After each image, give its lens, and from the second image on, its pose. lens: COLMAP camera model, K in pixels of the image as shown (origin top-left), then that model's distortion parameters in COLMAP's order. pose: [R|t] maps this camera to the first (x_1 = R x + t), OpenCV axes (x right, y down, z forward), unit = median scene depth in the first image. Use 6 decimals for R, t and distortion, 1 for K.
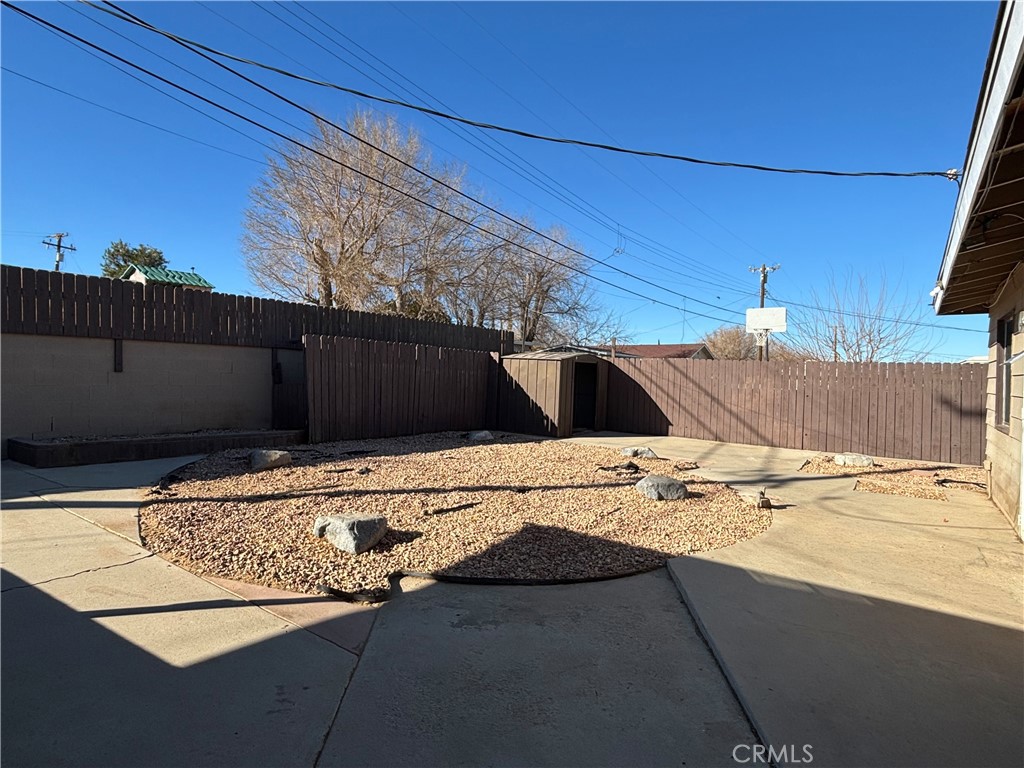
lens RADIAL K [[573.5, 0, 513.9], [0, 573.5, 380.3], [0, 0, 1]] dist [0.004234, 0.001025]
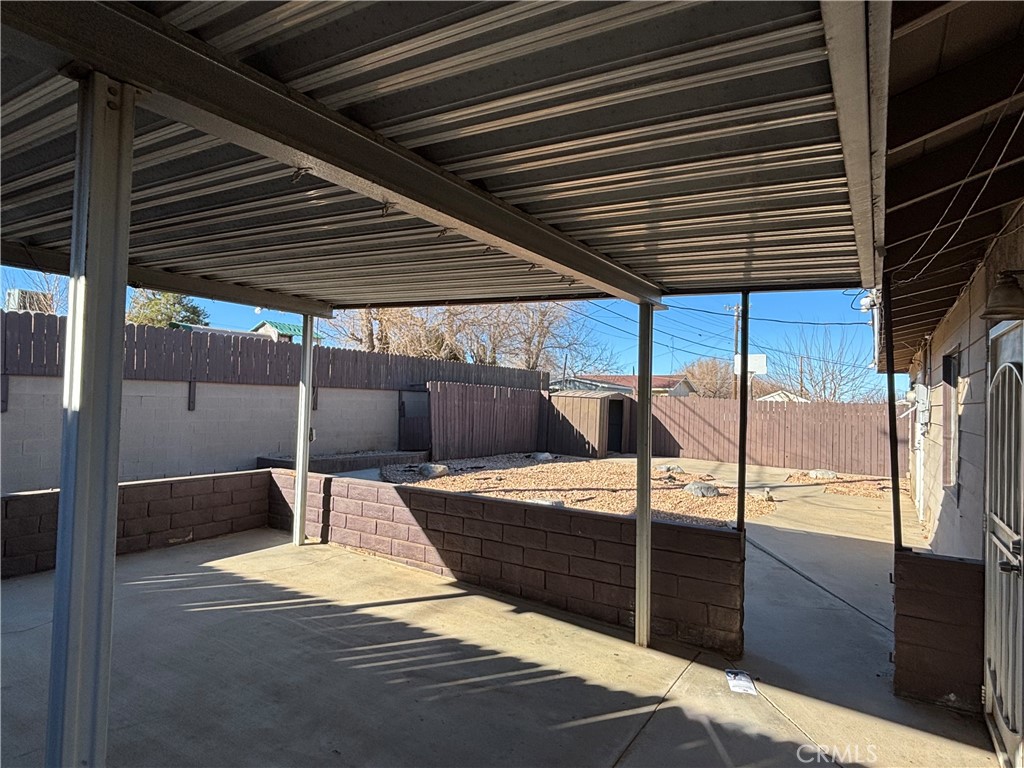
lens RADIAL K [[573.5, 0, 509.9], [0, 573.5, 385.2], [0, 0, 1]] dist [0.004234, 0.001025]
pose [[0.999078, 0.008019, 0.042175, -0.180607], [-0.006627, 0.999431, -0.033064, -0.021270], [-0.042416, 0.032754, 0.998563, -0.291057]]
